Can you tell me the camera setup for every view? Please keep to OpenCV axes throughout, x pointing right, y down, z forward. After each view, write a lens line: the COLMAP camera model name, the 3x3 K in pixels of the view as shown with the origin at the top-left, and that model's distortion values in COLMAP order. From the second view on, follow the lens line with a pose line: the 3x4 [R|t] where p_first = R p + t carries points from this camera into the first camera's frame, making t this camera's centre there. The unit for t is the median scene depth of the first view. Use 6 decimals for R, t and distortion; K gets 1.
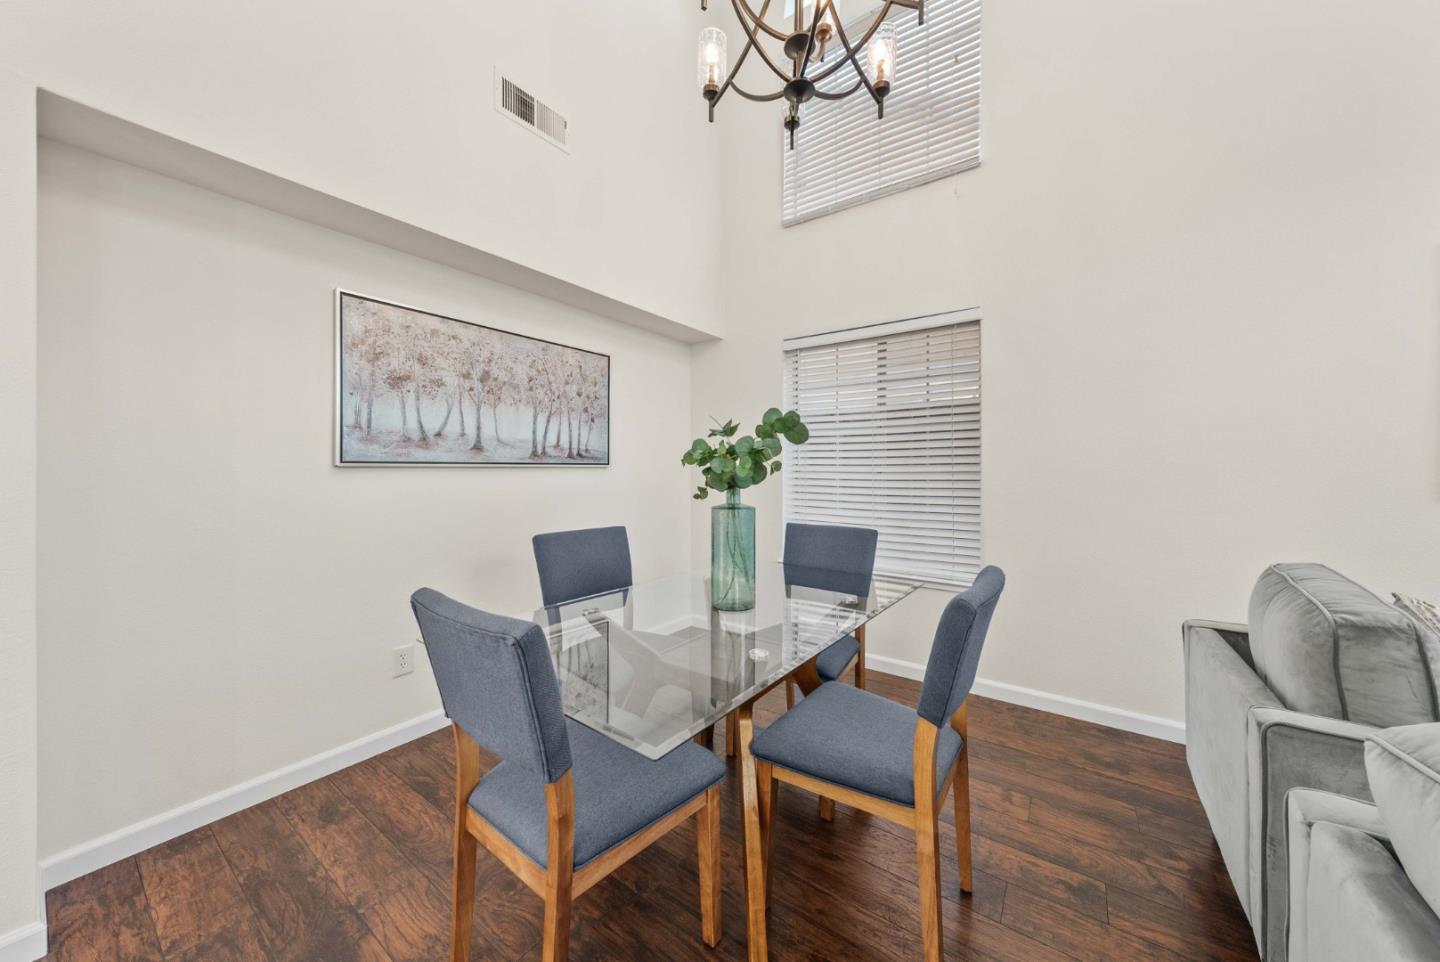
lens RADIAL K [[493.7, 0, 721.5], [0, 493.7, 465.0], [0, 0, 1]] dist [-0.000892, -0.000117]
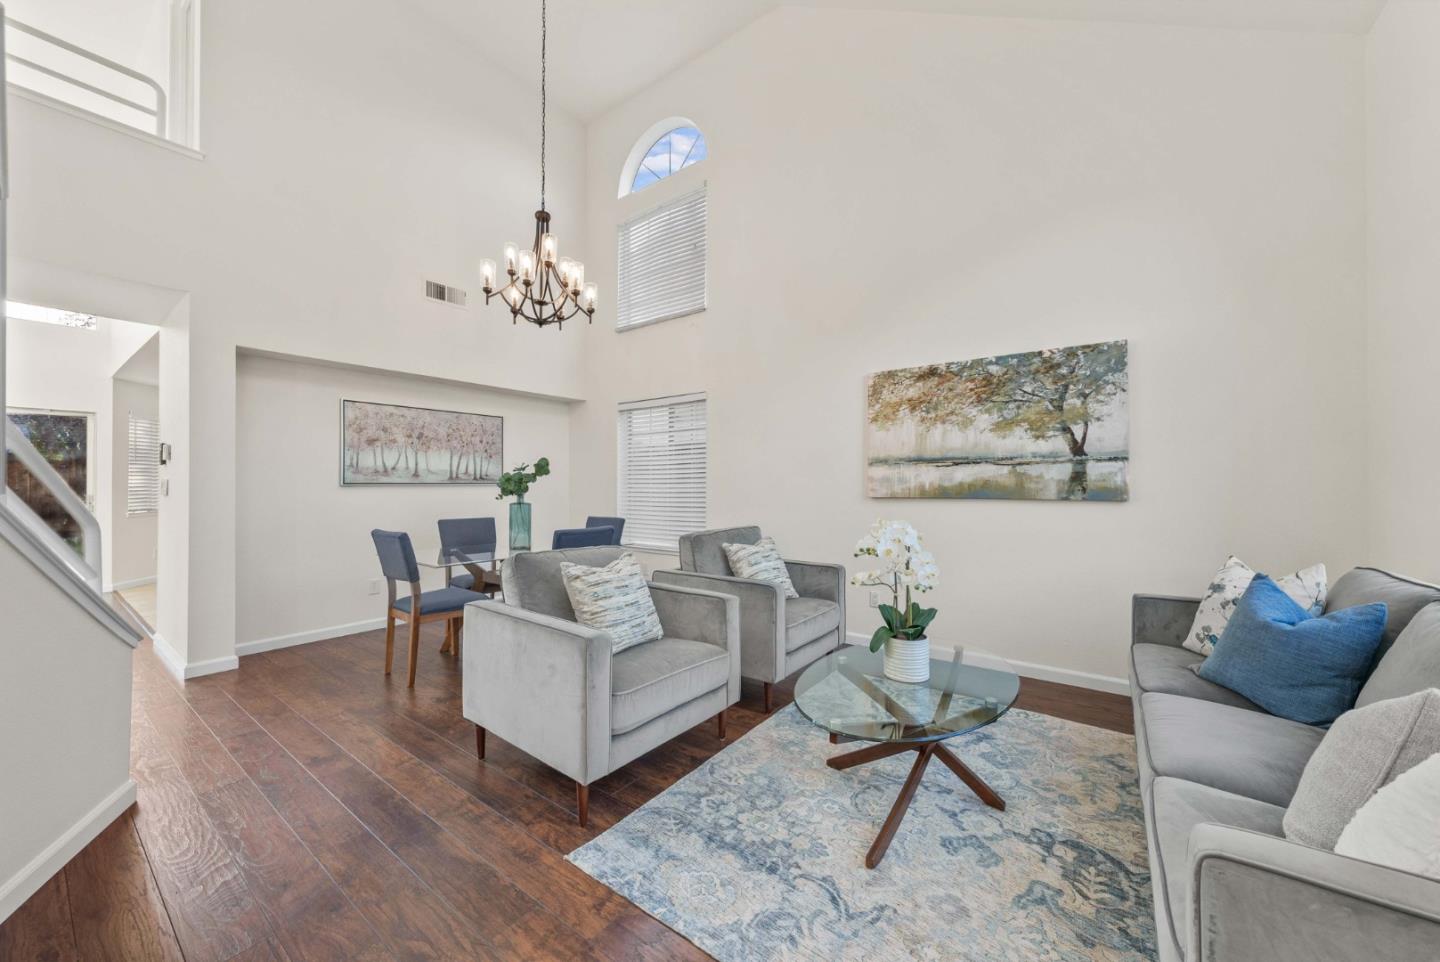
lens RADIAL K [[532.6, 0, 720.2], [0, 532.6, 476.8], [0, 0, 1]] dist [-0.000857, -0.000108]
pose [[0.999743, -0.003438, -0.022401, 0.735316], [0.003254, 0.999961, -0.008254, -0.009543], [0.022428, 0.008179, 0.999715, -1.026745]]
